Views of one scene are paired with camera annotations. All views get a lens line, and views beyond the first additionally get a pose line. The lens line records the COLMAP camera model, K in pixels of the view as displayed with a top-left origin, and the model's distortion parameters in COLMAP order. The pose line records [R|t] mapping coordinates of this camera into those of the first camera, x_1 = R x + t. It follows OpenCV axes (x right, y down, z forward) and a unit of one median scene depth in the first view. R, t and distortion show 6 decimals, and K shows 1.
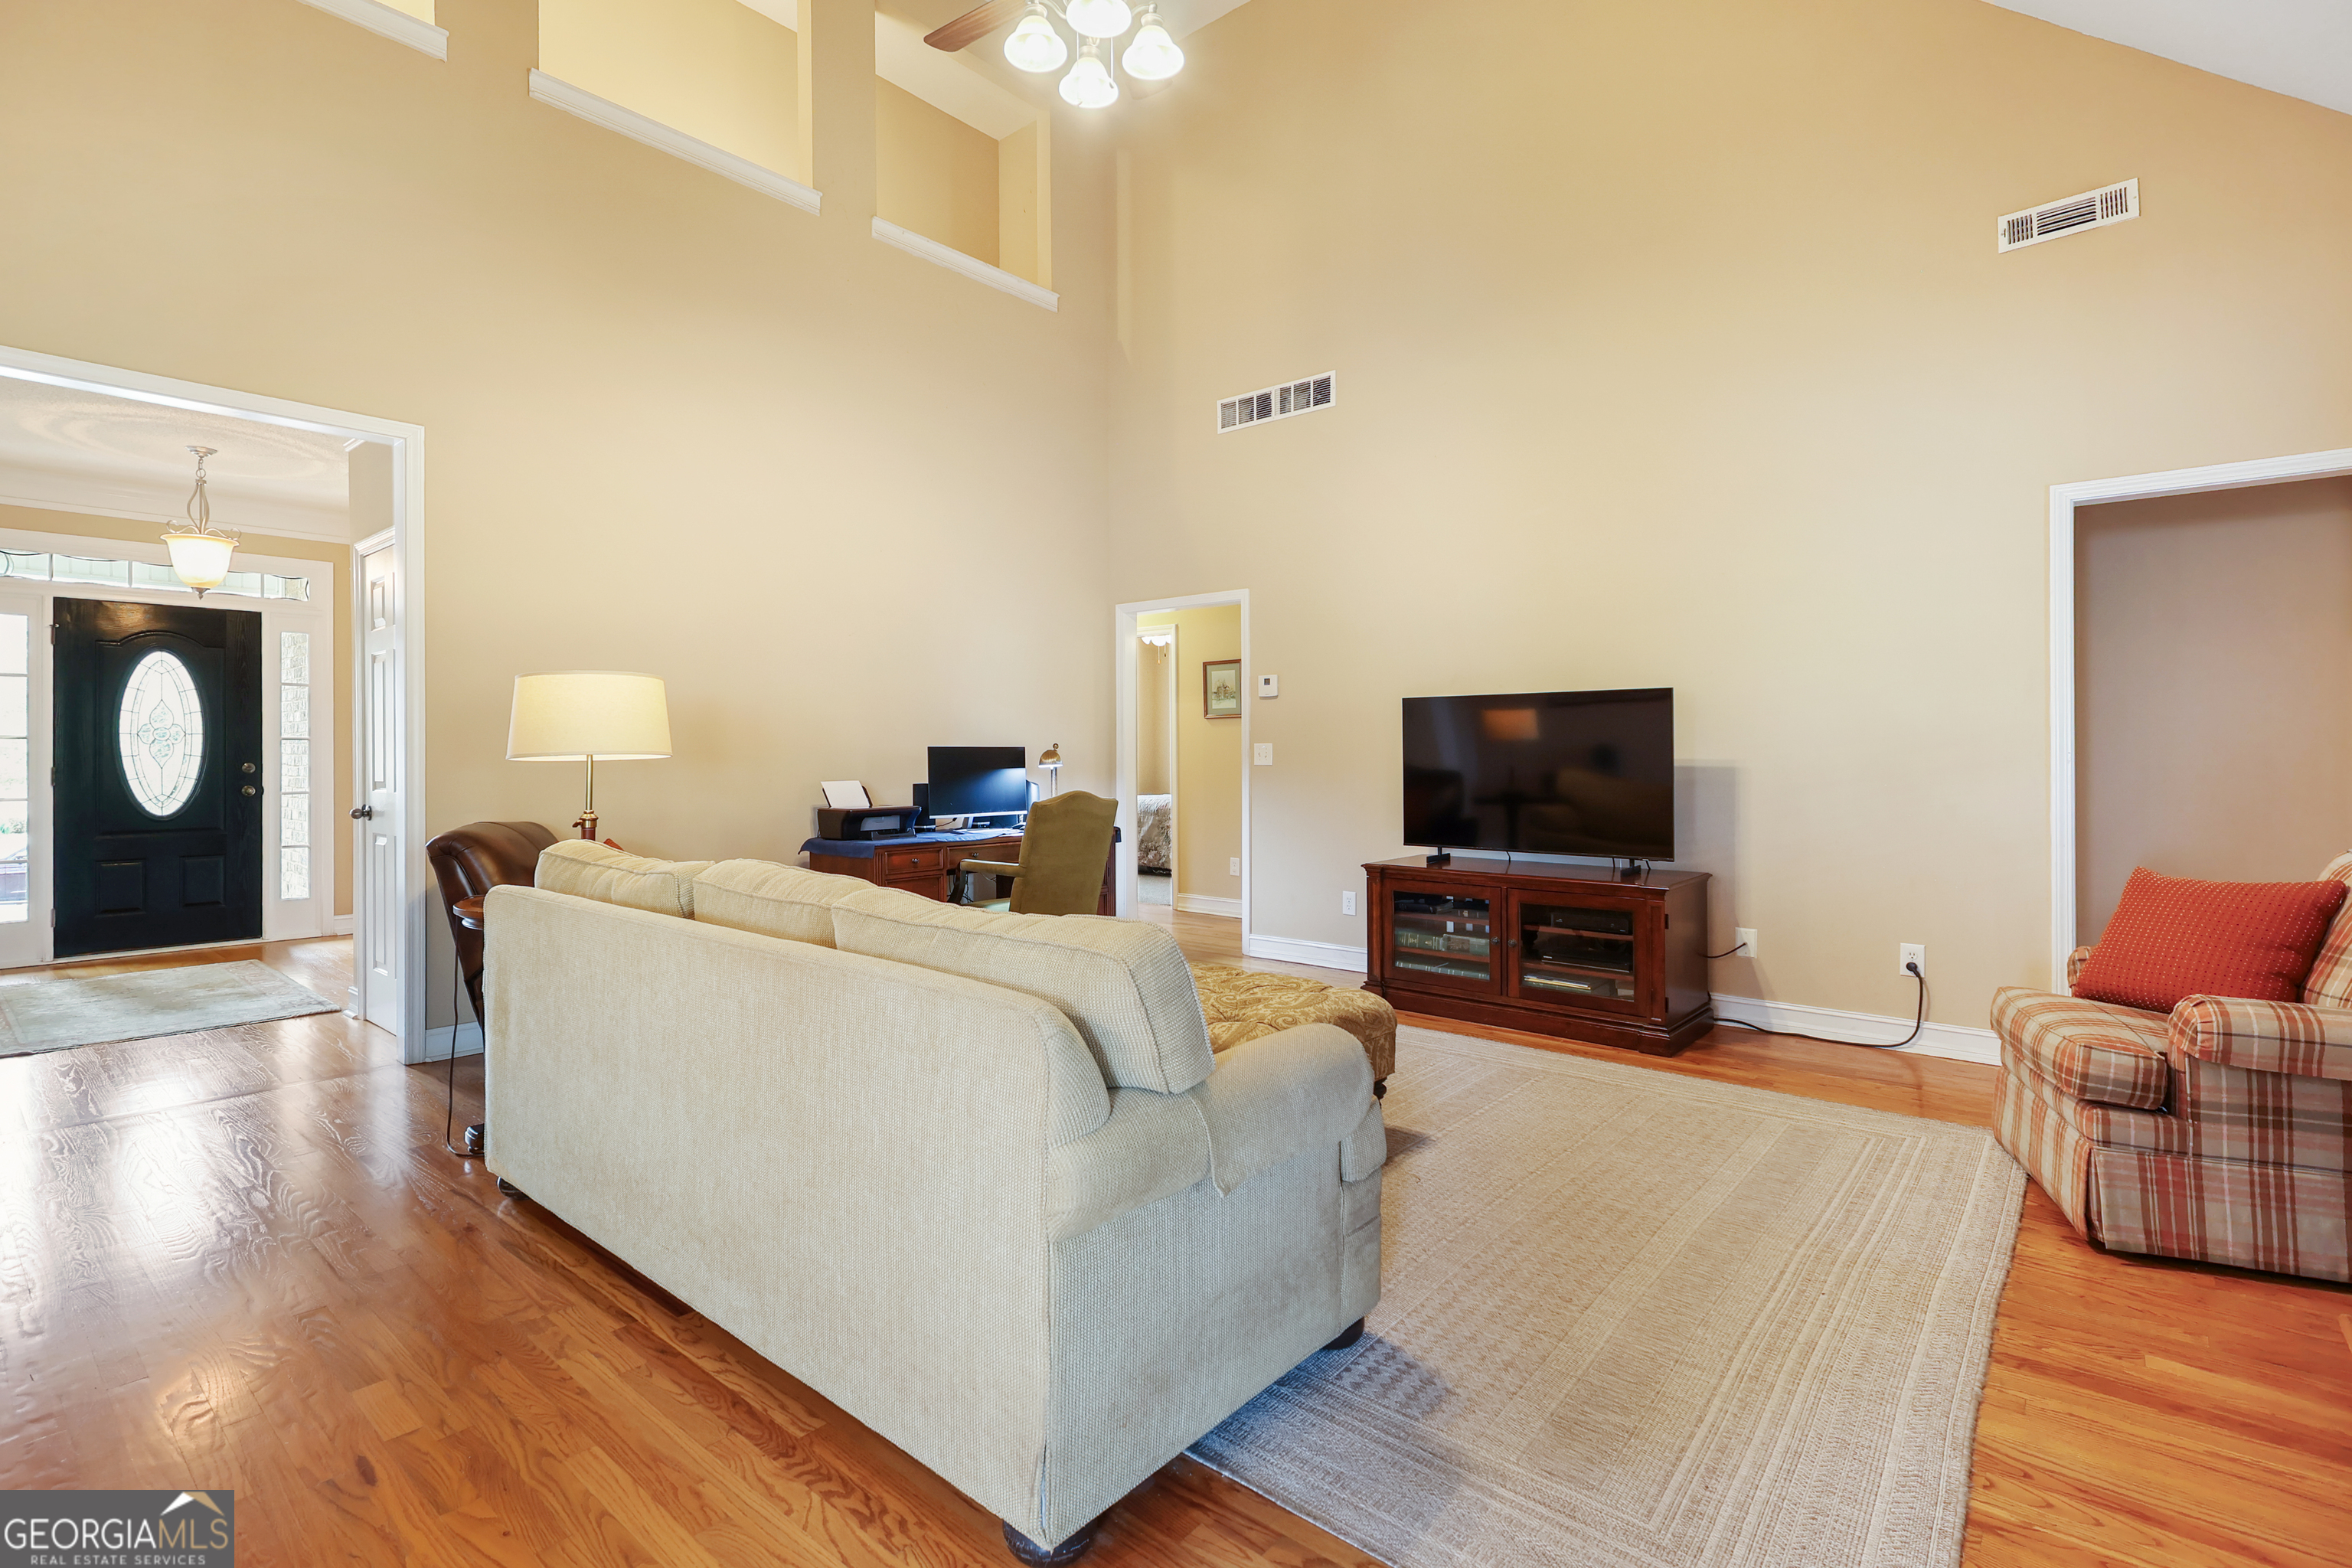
lens RADIAL K [[1105.3, 0, 1172.1], [0, 1105.3, 760.4], [0, 0, 1]] dist [-0.002398, 0.001746]
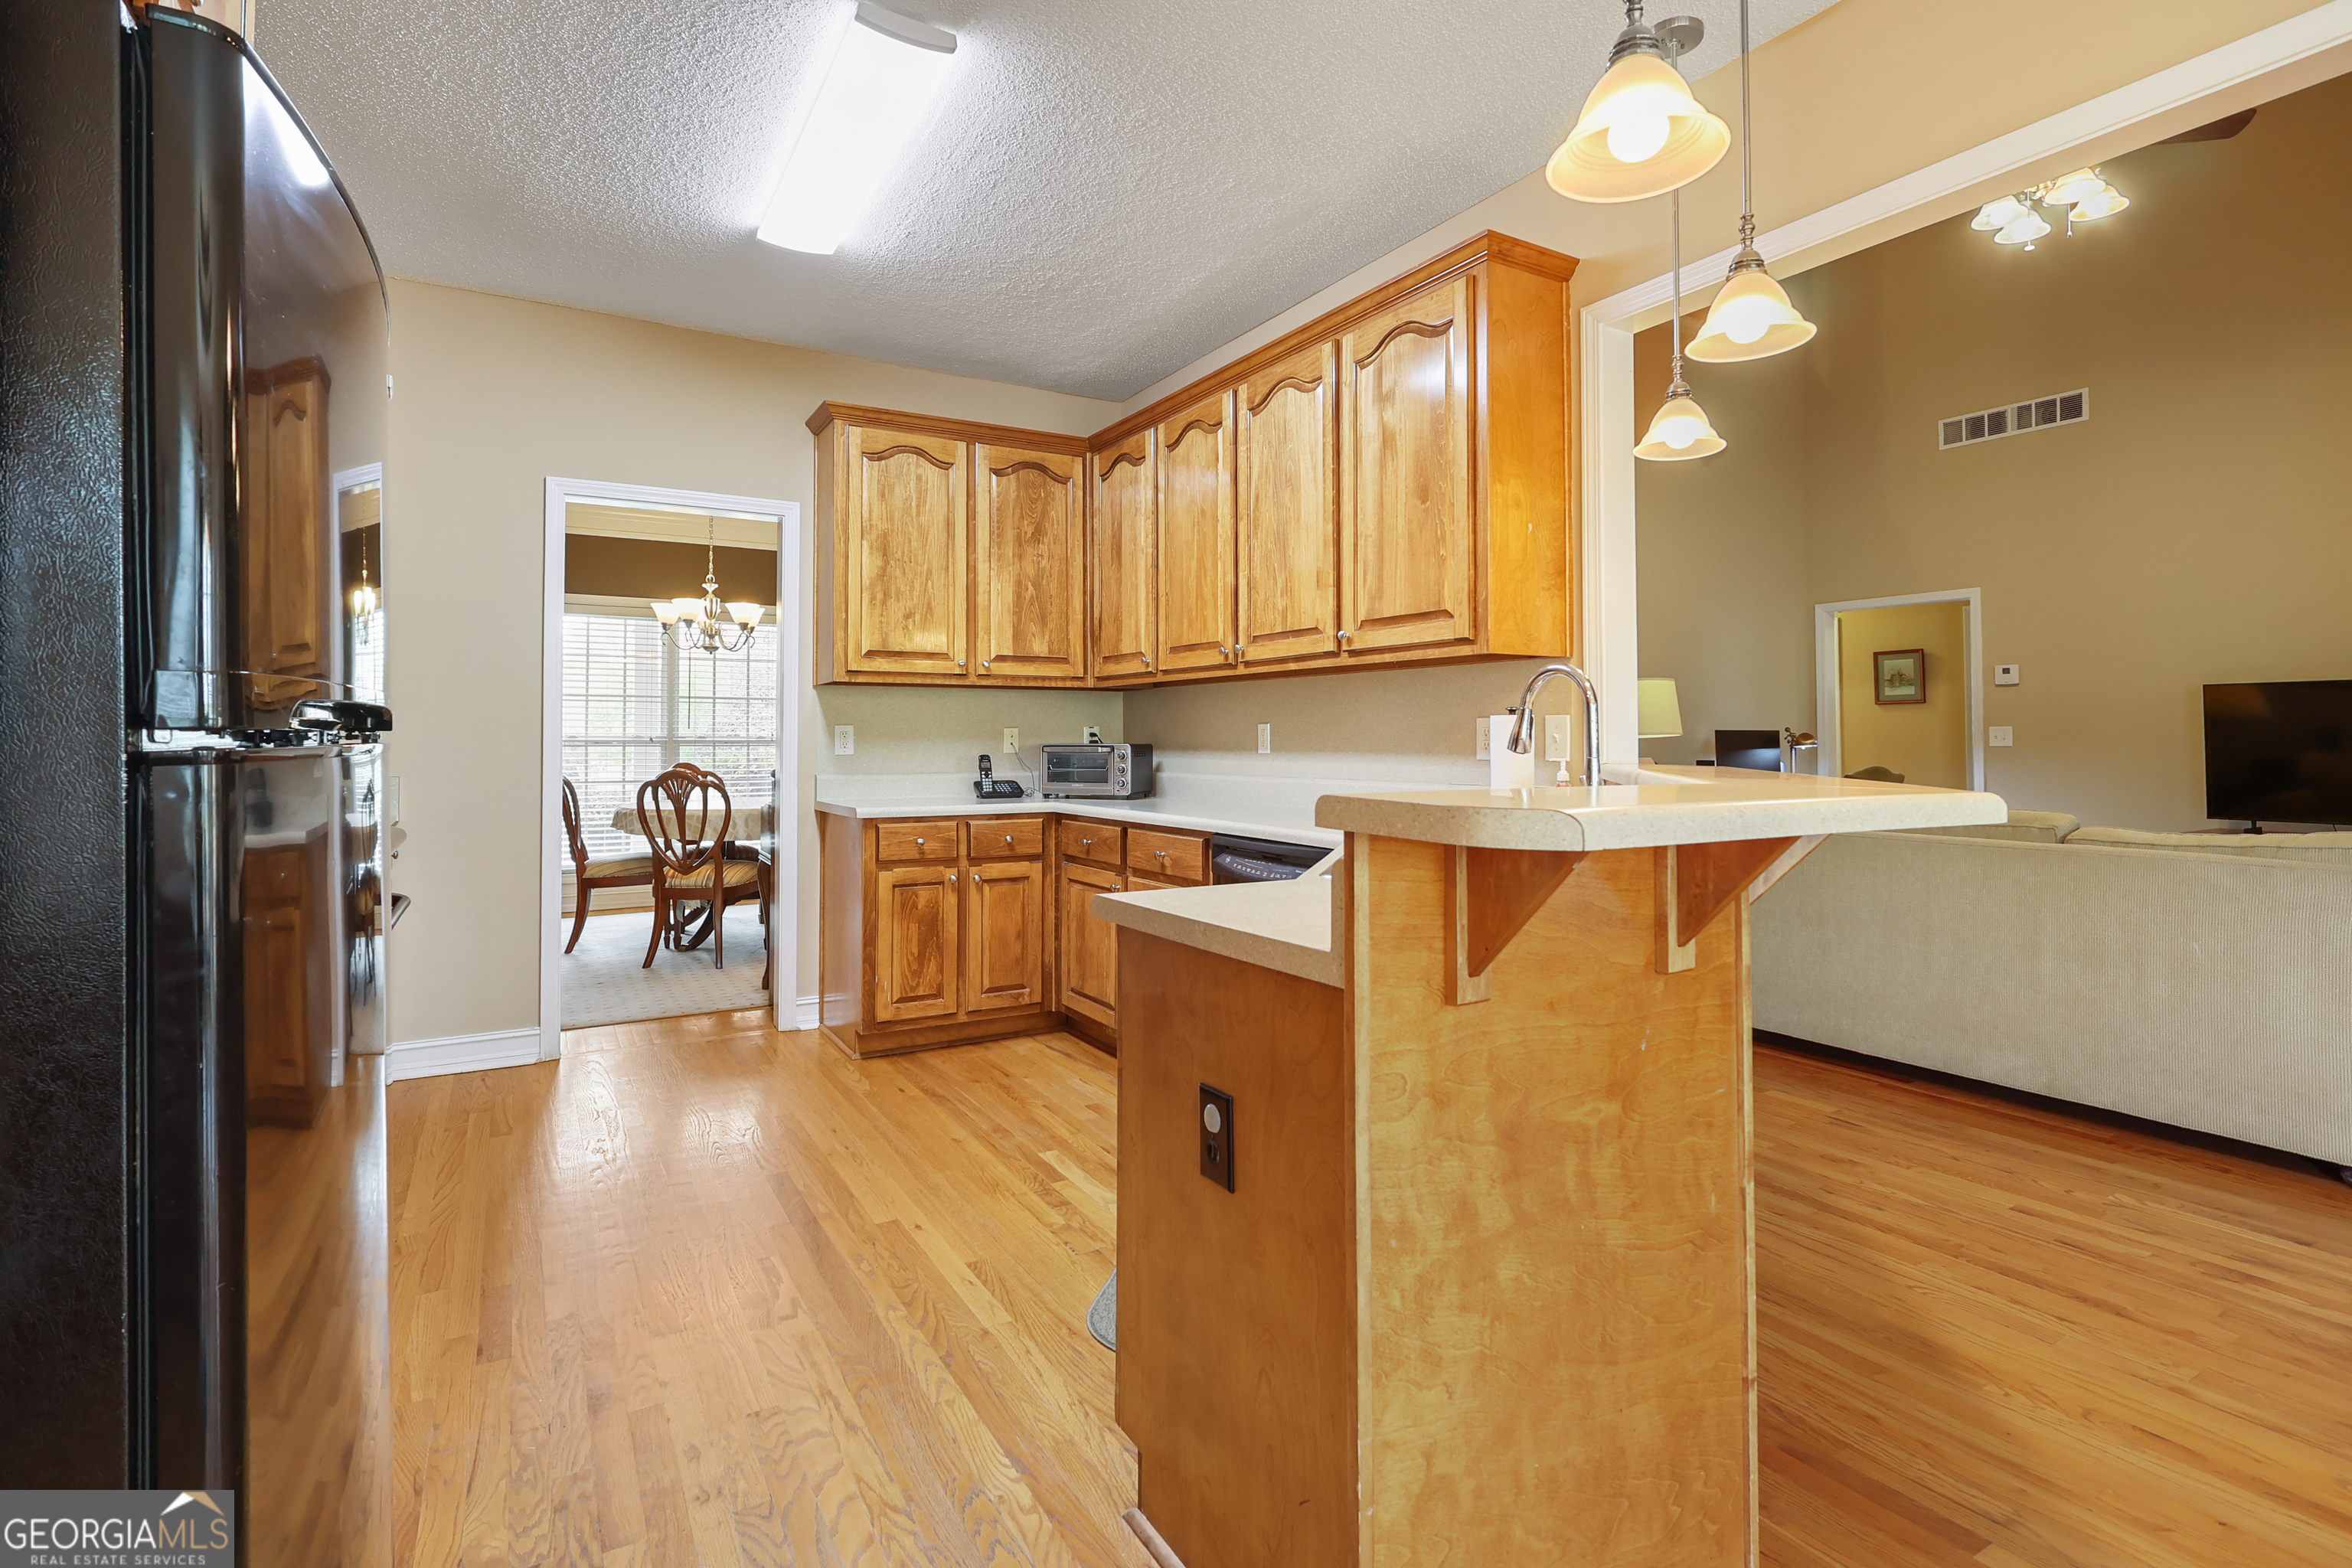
lens RADIAL K [[1105.3, 0, 1183.4], [0, 1105.3, 724.8], [0, 0, 1]] dist [-0.002398, 0.001746]
pose [[0.944450, -0.006263, -0.328596, -0.329163], [-0.000443, 0.999793, -0.020327, 0.005759], [0.328655, 0.019344, 0.944252, -0.314875]]
